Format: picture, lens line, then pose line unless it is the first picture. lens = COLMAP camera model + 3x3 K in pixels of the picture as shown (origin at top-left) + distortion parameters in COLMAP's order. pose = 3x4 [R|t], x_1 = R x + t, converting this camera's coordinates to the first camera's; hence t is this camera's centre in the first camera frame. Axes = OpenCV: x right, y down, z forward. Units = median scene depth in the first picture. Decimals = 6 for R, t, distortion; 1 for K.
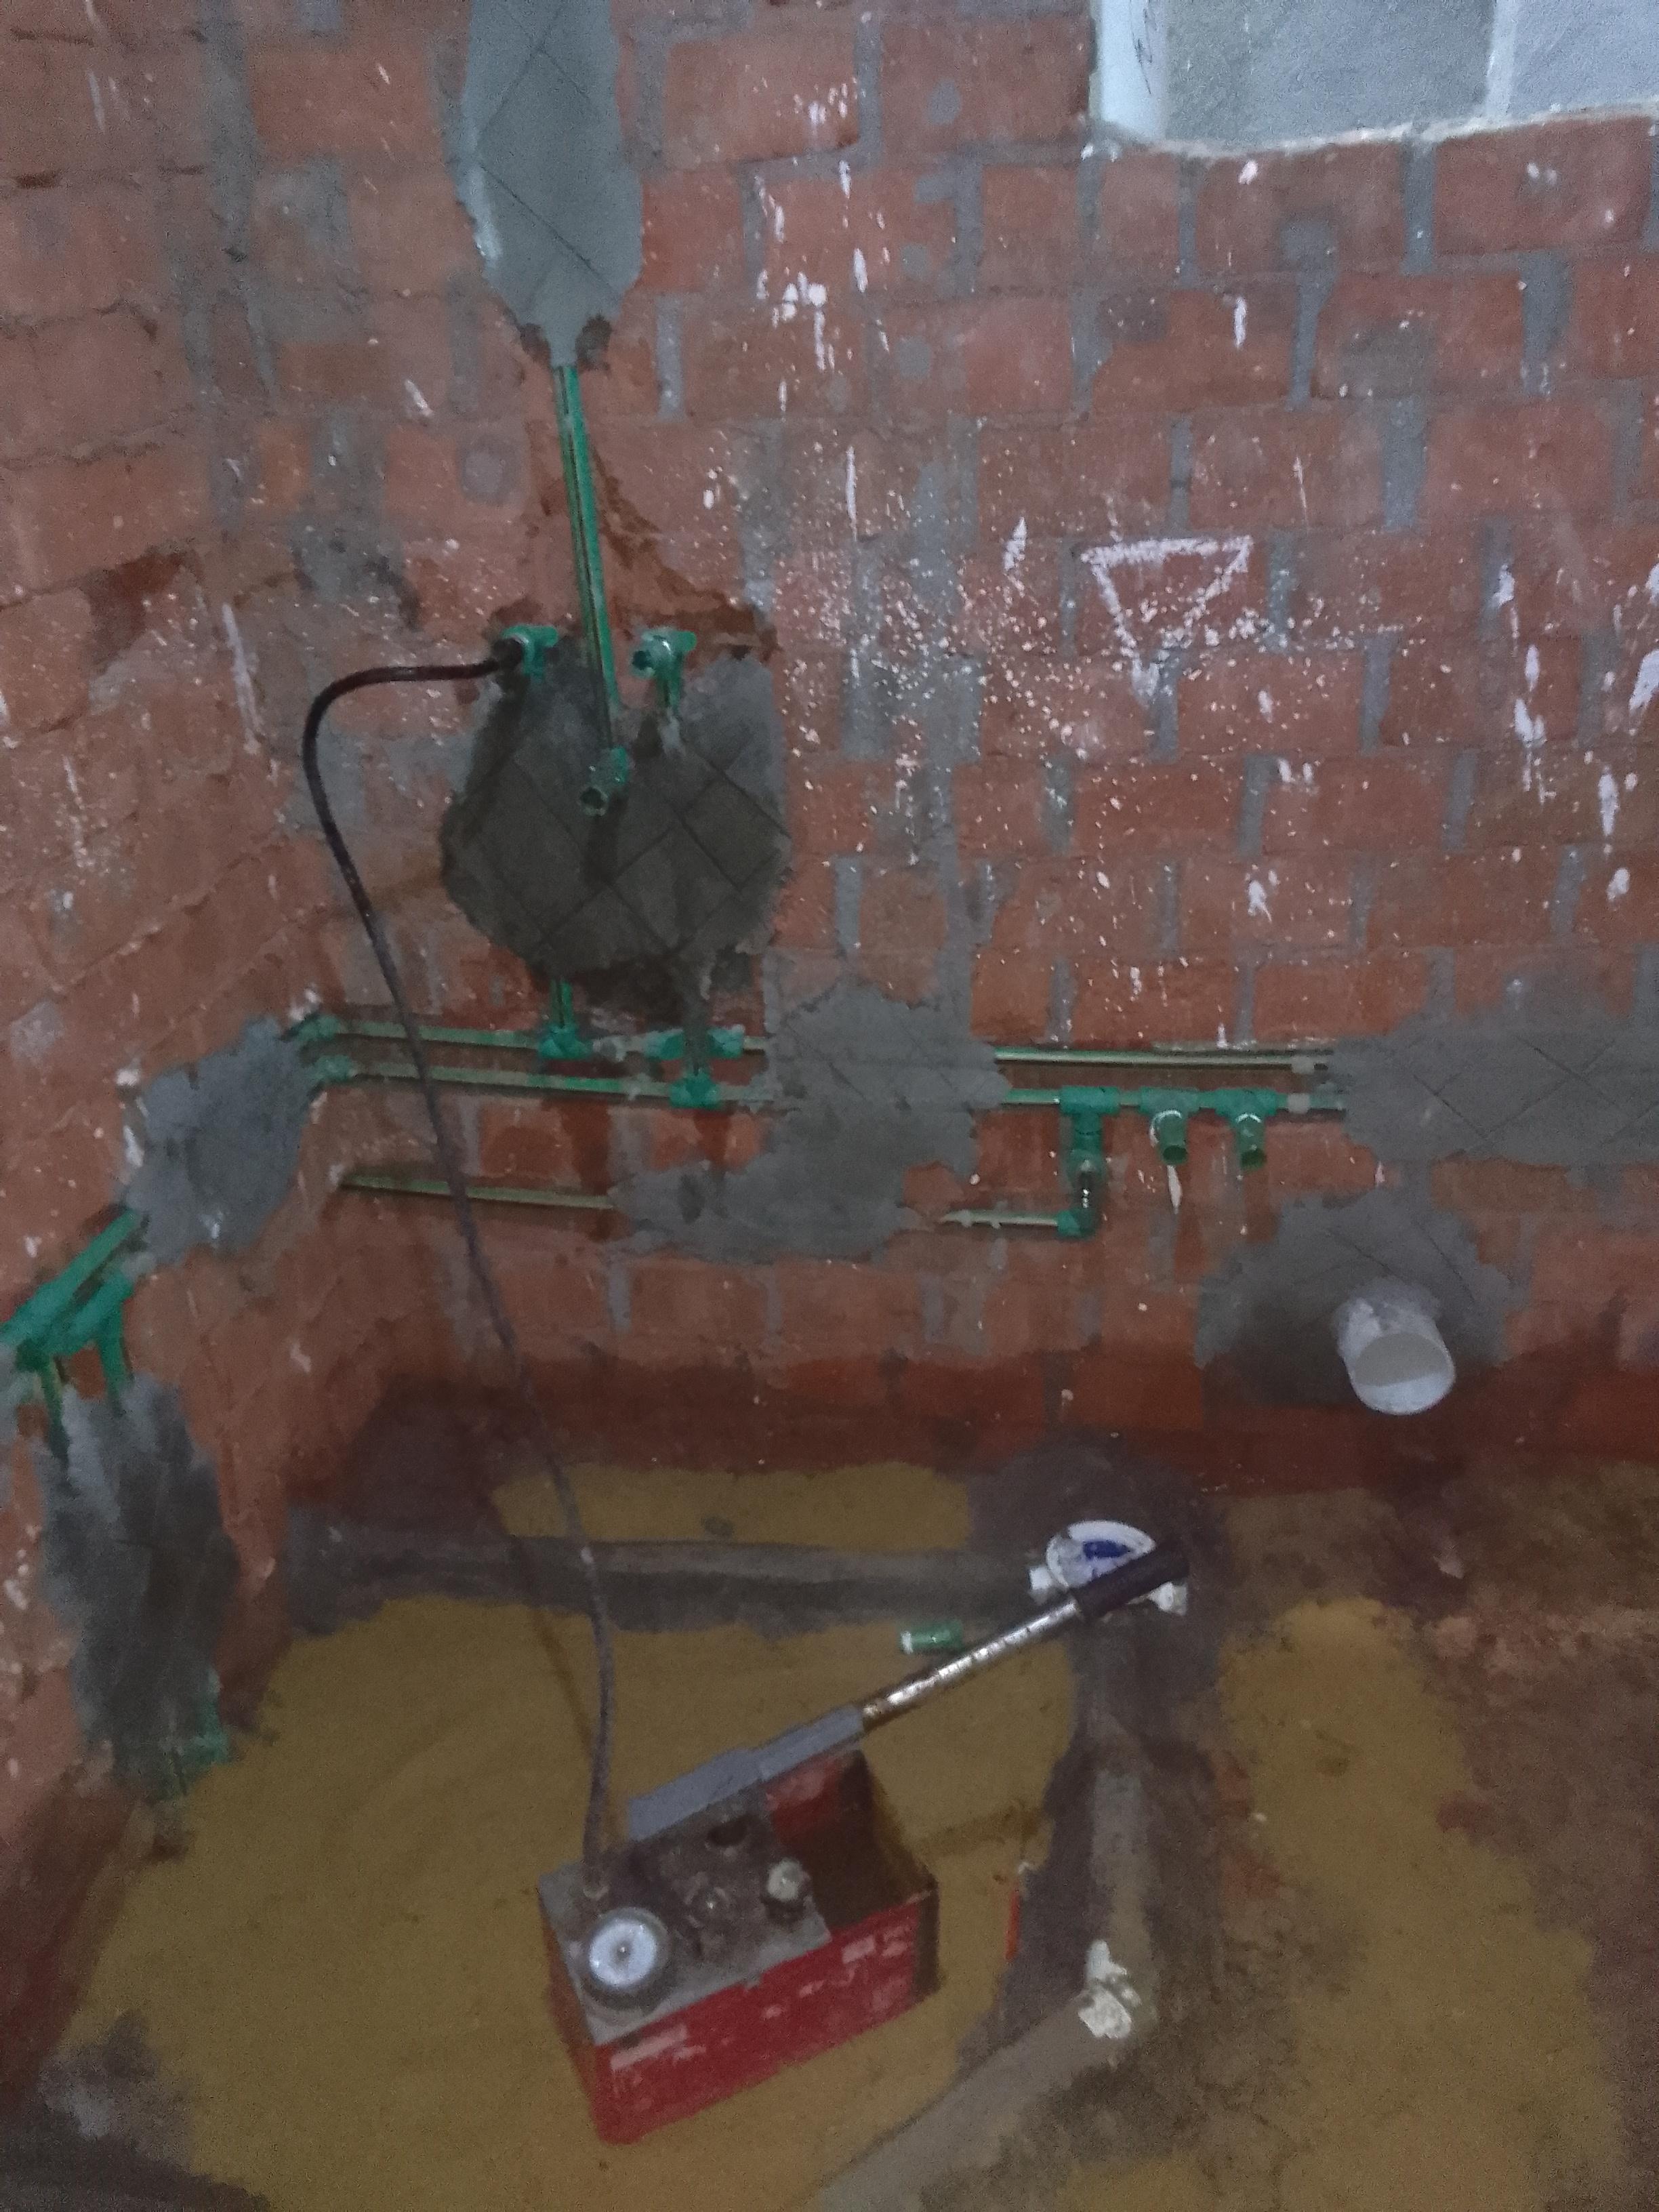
lens RADIAL K [[1678.1, 0, 825.4], [0, 1678.1, 1099.0], [0, 0, 1]] dist [0.047677, -0.079952]
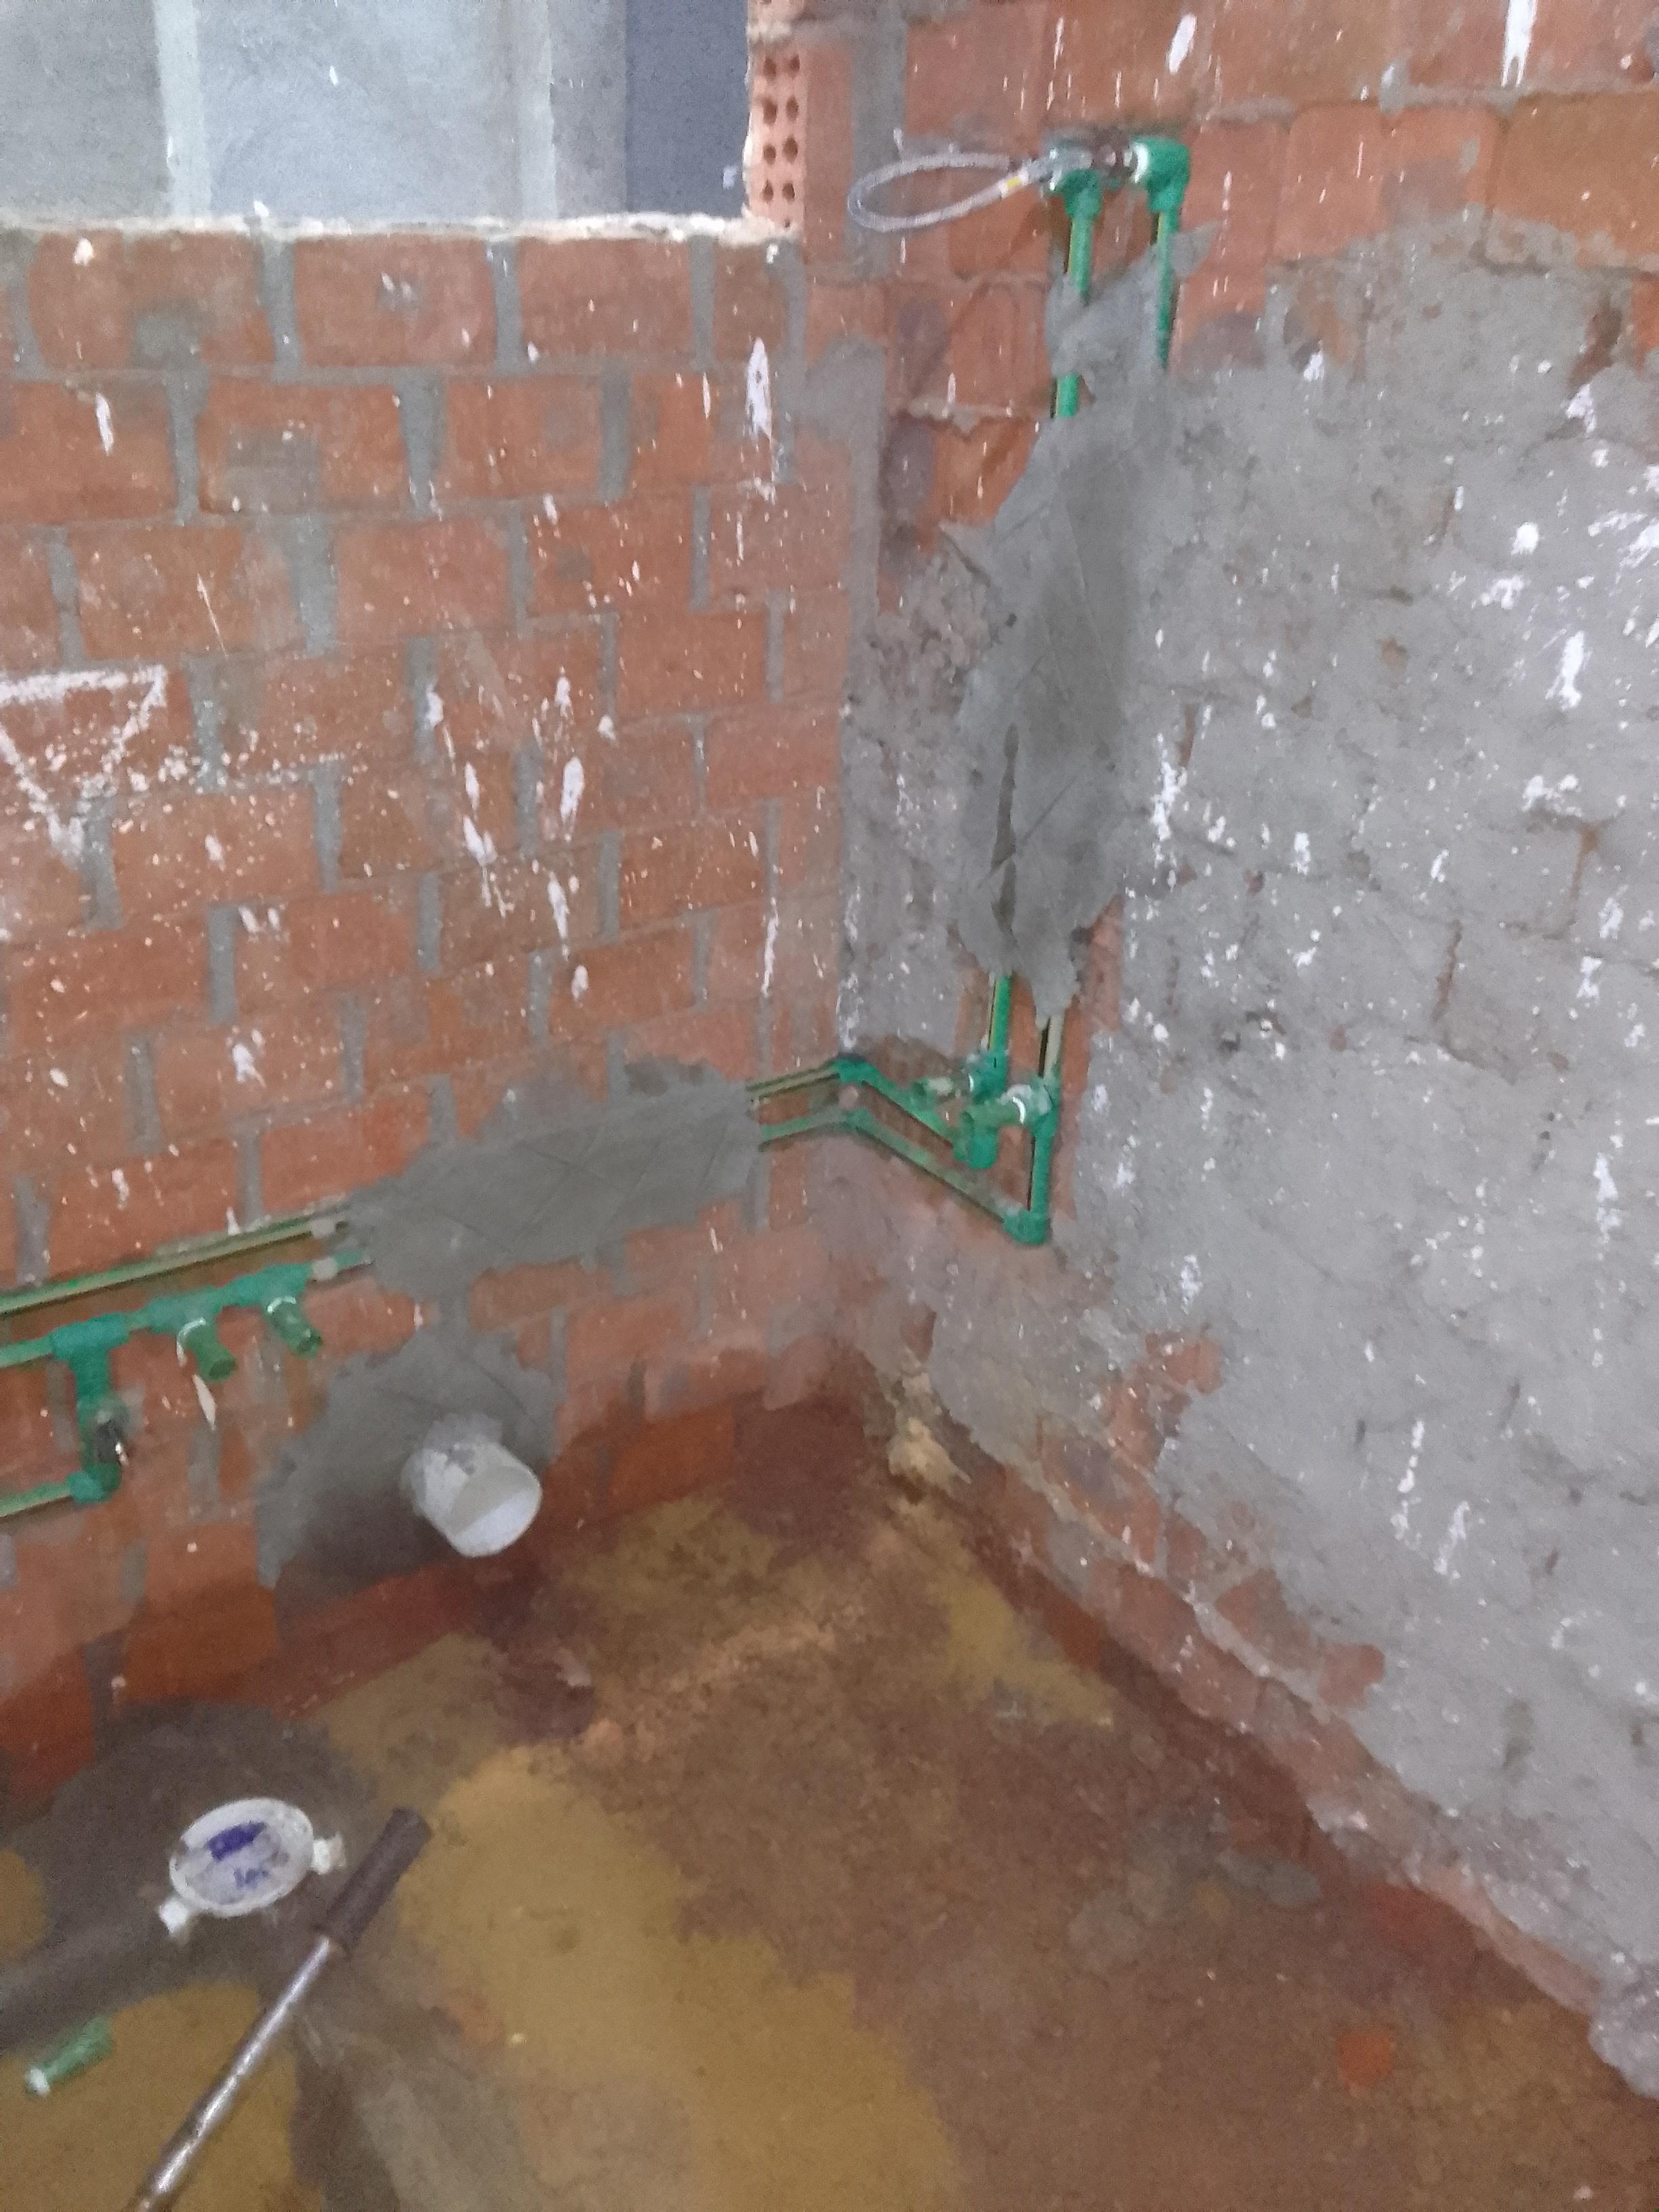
lens RADIAL K [[1678.1, 0, 827.1], [0, 1678.1, 1099.7], [0, 0, 1]] dist [0.047677, -0.079952]
pose [[0.709872, -0.216174, 0.670336, -0.122663], [0.241437, 0.968757, 0.056734, -0.076194], [-0.661657, 0.121570, 0.739886, 0.144008]]
